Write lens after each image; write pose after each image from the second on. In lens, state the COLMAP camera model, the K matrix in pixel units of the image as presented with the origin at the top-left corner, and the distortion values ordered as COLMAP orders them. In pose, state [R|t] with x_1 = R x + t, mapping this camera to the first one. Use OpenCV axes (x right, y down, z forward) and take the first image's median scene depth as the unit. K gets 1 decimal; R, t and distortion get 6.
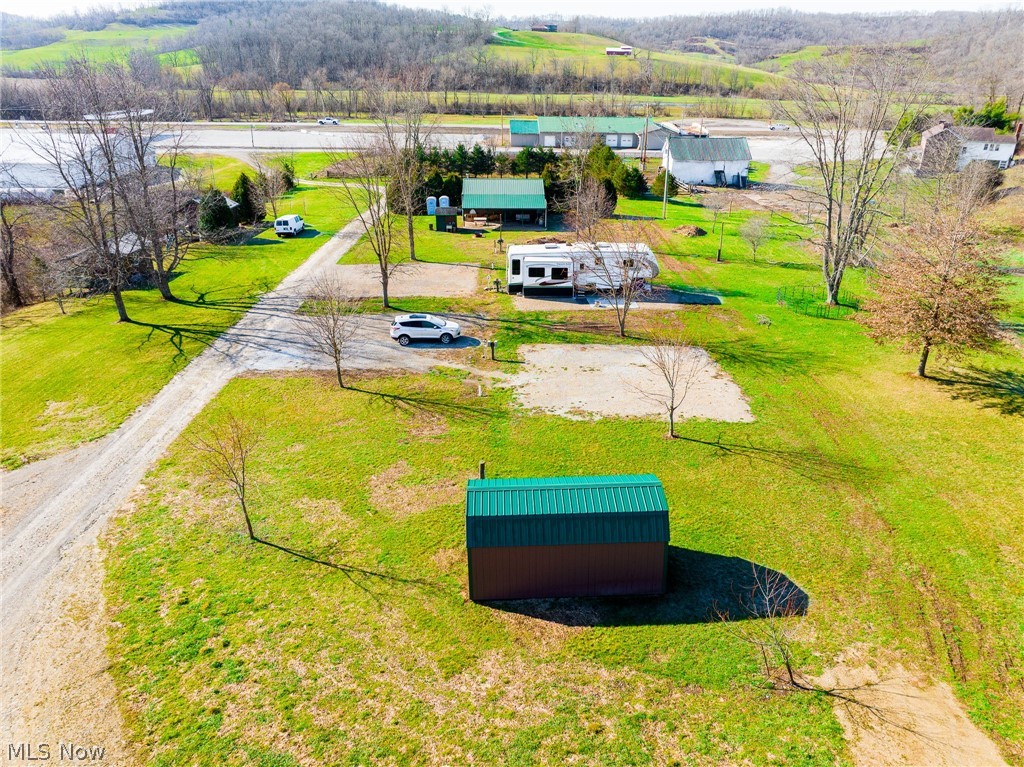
lens RADIAL K [[723.1, 0, 520.2], [0, 723.1, 378.8], [0, 0, 1]] dist [-0.057684, 0.031329]
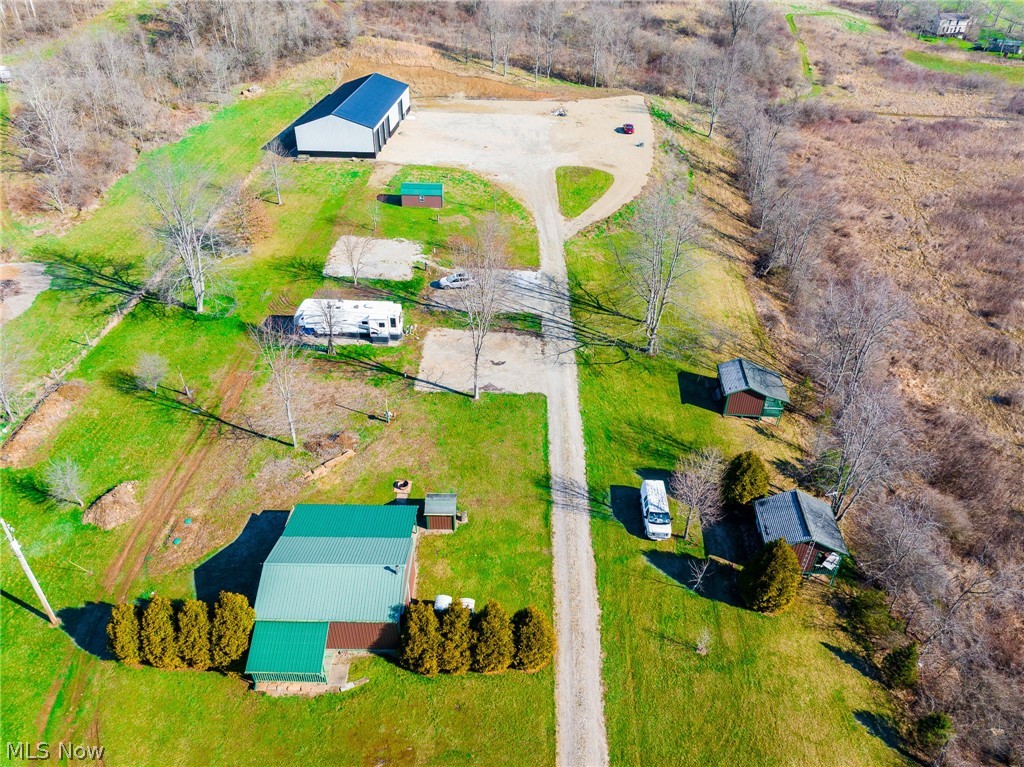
lens RADIAL K [[723.1, 0, 517.1], [0, 723.1, 376.3], [0, 0, 1]] dist [-0.057684, 0.031329]
pose [[-0.999378, -0.034723, 0.006175, -0.111522], [-0.012762, 0.519280, 0.854509, -0.569729], [-0.032877, 0.853898, -0.519401, 0.792319]]
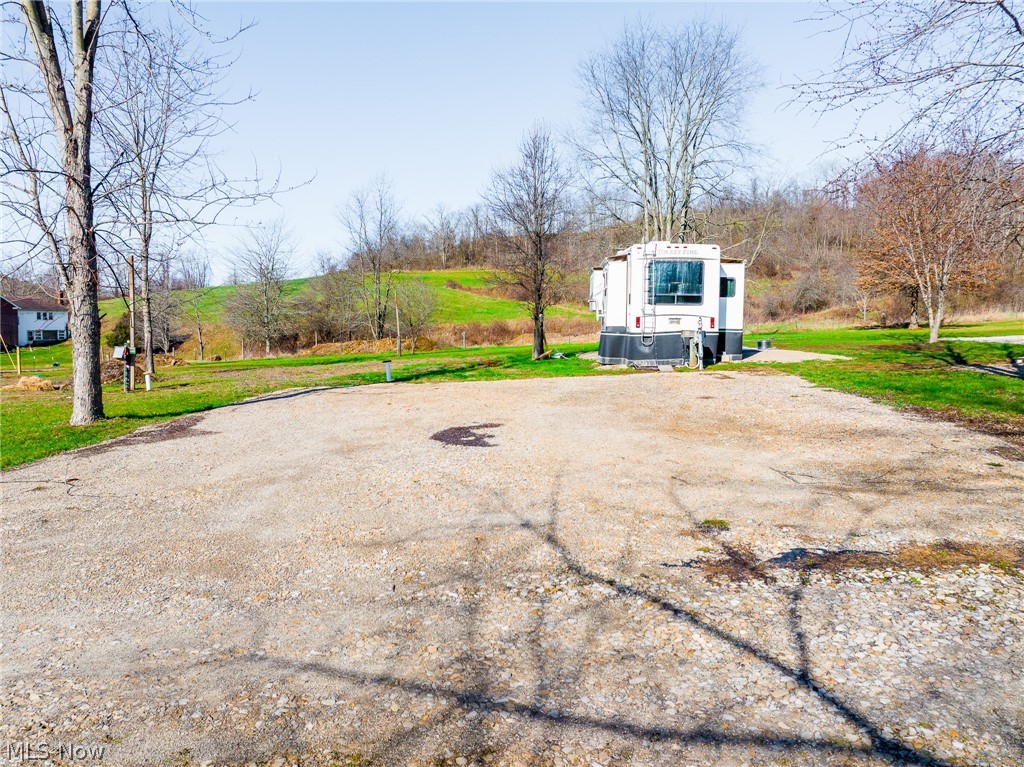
lens RADIAL K [[723.1, 0, 513.3], [0, 723.1, 382.0], [0, 0, 1]] dist [-0.057684, 0.031329]
pose [[0.040455, -0.082712, 0.995752, -0.161018], [0.412545, 0.909041, 0.058748, -0.074160], [-0.910038, 0.408416, 0.070898, 0.463187]]
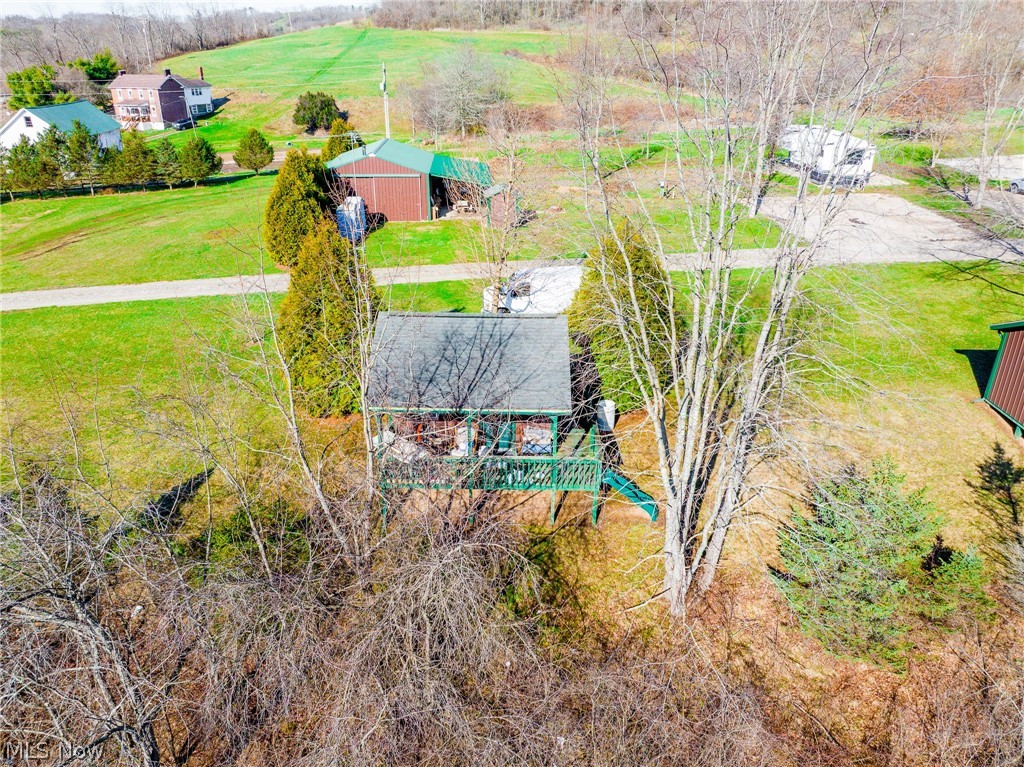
lens RADIAL K [[723.1, 0, 519.6], [0, 723.1, 375.2], [0, 0, 1]] dist [-0.057684, 0.031329]
pose [[-0.044541, -0.417313, 0.907671, -0.433023], [0.409472, 0.821119, 0.397613, -0.212003], [-0.911235, 0.389376, 0.134304, 0.607708]]
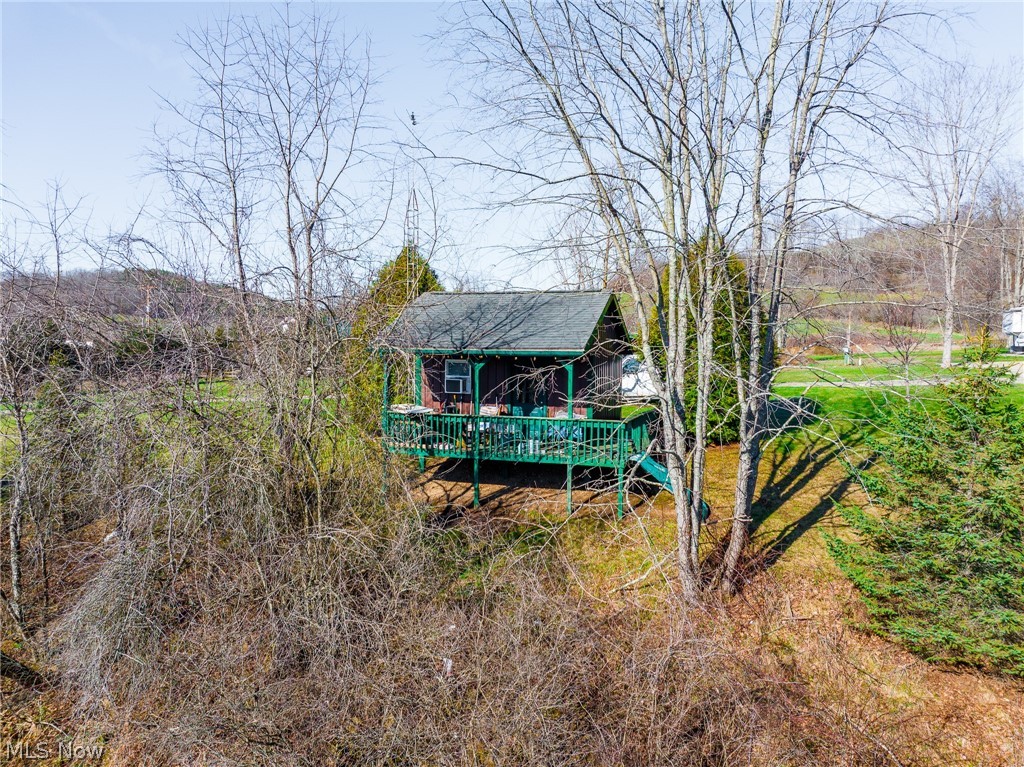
lens RADIAL K [[723.1, 0, 514.2], [0, 723.1, 376.3], [0, 0, 1]] dist [-0.057684, 0.031329]
pose [[0.280704, -0.055770, 0.958173, -0.426756], [0.397872, 0.915255, -0.063288, -0.137772], [-0.873443, 0.398996, 0.279105, 0.598315]]
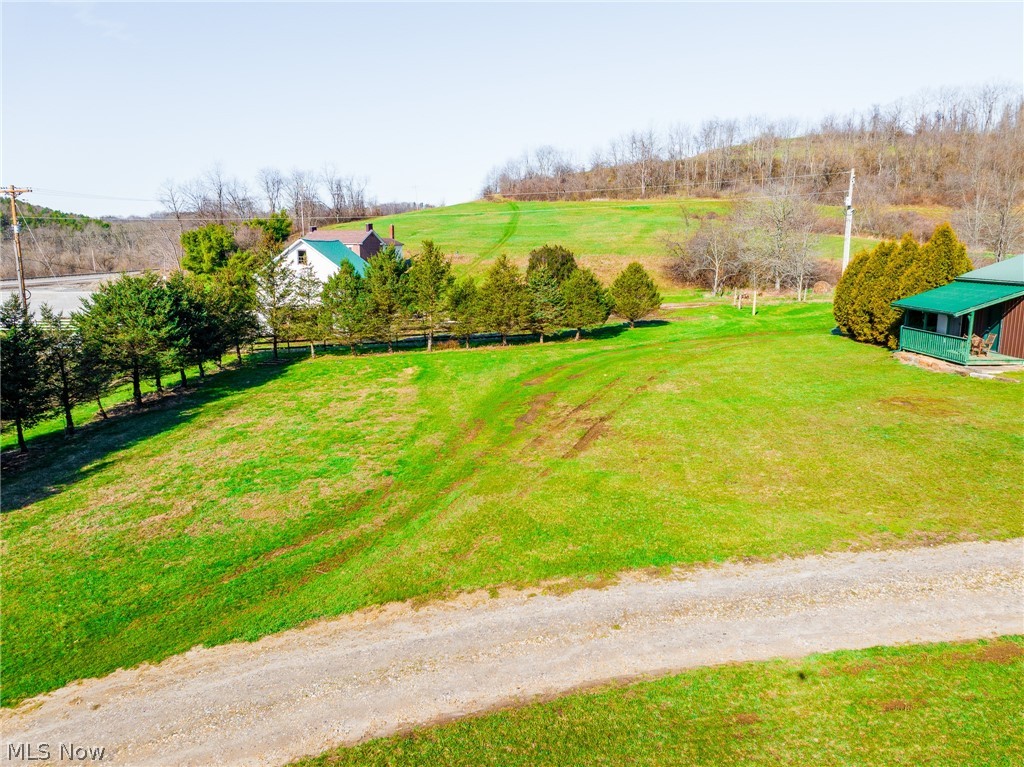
lens RADIAL K [[723.1, 0, 517.1], [0, 723.1, 382.9], [0, 0, 1]] dist [-0.057684, 0.031329]
pose [[-0.002587, -0.191706, 0.981449, -0.238953], [0.421671, 0.889721, 0.174900, -0.271285], [-0.906745, 0.414301, 0.078535, 0.852636]]
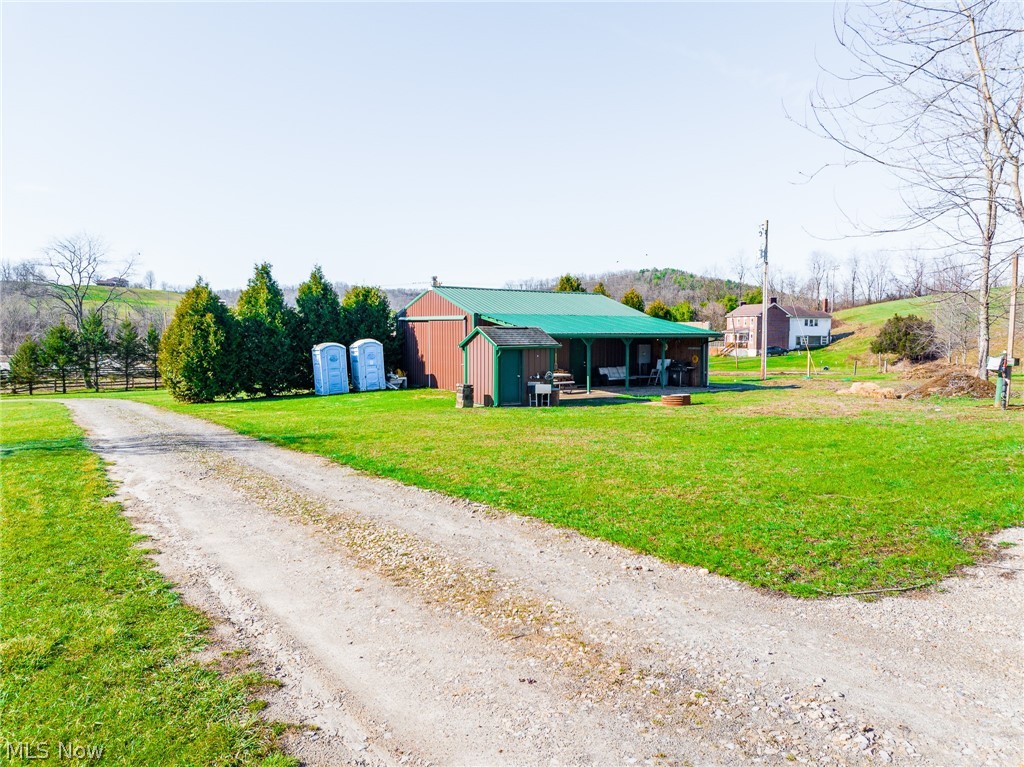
lens RADIAL K [[723.1, 0, 517.7], [0, 723.1, 375.6], [0, 0, 1]] dist [-0.057684, 0.031329]
pose [[0.834840, -0.039220, 0.549094, -0.162815], [0.232499, 0.929252, -0.287116, -0.085466], [-0.498986, 0.367360, 0.784895, 0.487184]]
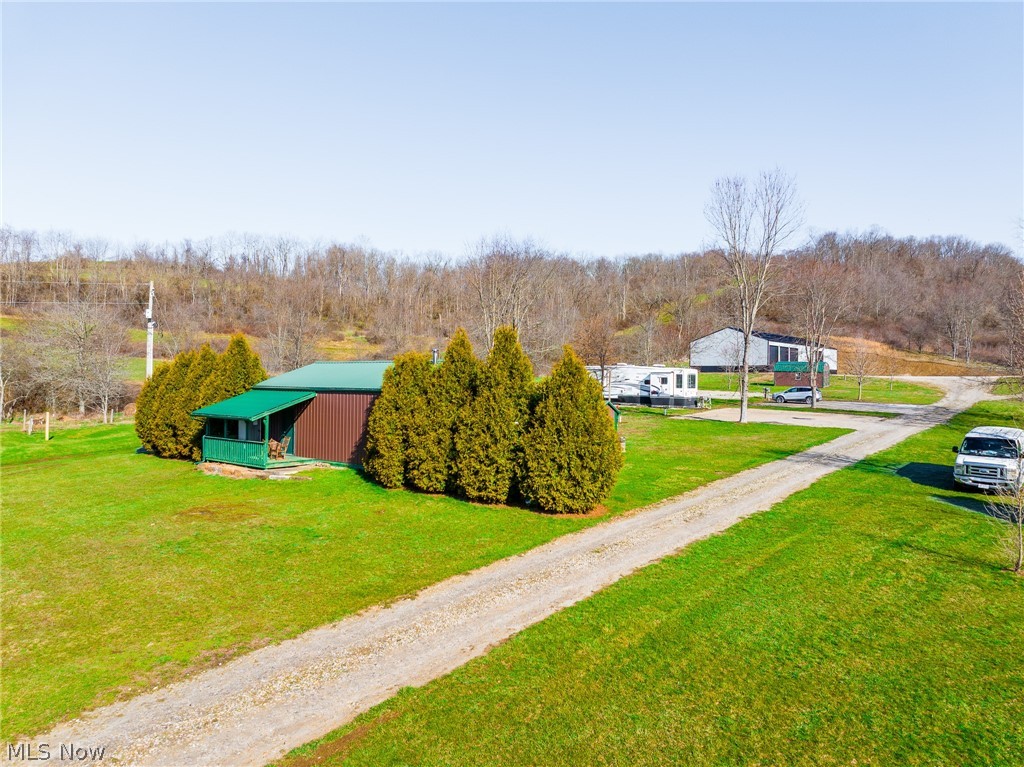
lens RADIAL K [[723.1, 0, 517.2], [0, 723.1, 379.7], [0, 0, 1]] dist [-0.057684, 0.031329]
pose [[-0.770019, -0.013968, 0.637868, -0.225163], [0.251333, 0.912281, 0.323381, -0.257023], [-0.586432, 0.409327, -0.698963, 0.840497]]
